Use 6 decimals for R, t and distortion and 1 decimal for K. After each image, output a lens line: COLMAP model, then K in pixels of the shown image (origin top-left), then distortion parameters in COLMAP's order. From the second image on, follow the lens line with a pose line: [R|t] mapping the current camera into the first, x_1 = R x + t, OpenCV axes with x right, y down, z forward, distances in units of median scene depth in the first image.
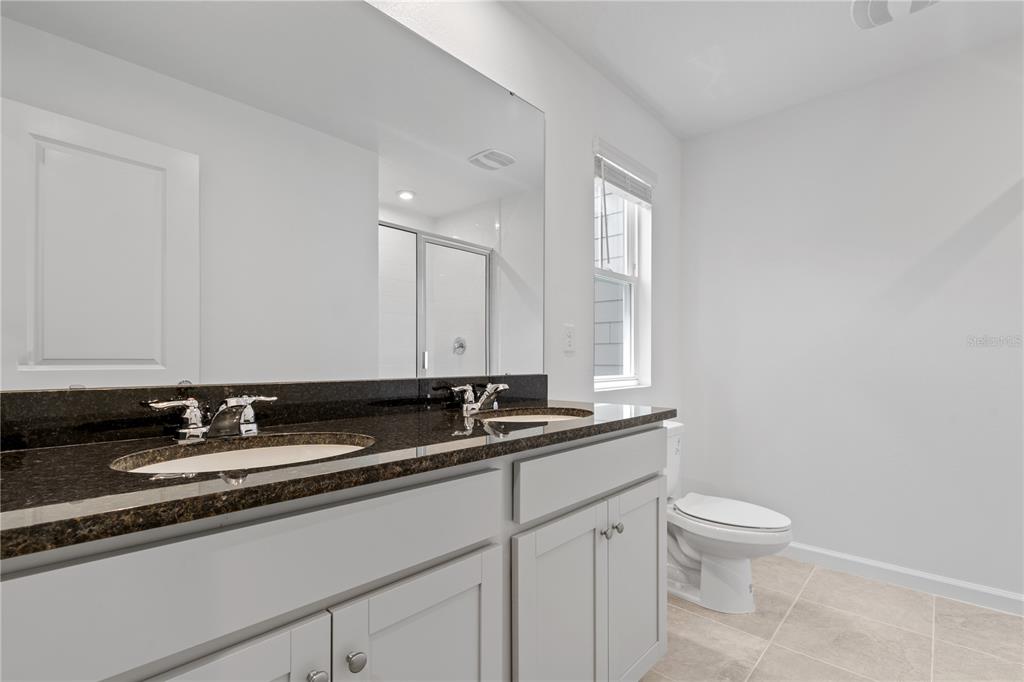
lens RADIAL K [[465.1, 0, 506.3], [0, 465.1, 355.5], [0, 0, 1]] dist [-0.007982, 0.004908]
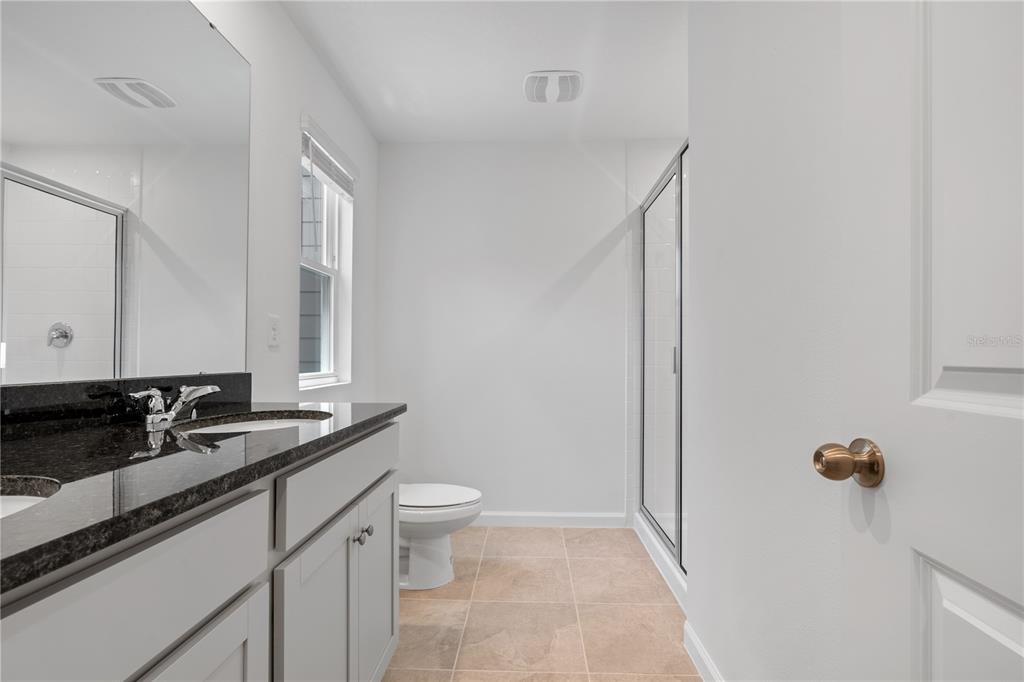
lens RADIAL K [[465.1, 0, 514.4], [0, 465.1, 347.8], [0, 0, 1]] dist [-0.007982, 0.004908]
pose [[0.763407, 0.014045, 0.645764, -0.094503], [-0.009064, 0.999898, -0.011032, 0.000014], [-0.645854, 0.002569, 0.763457, 0.042526]]
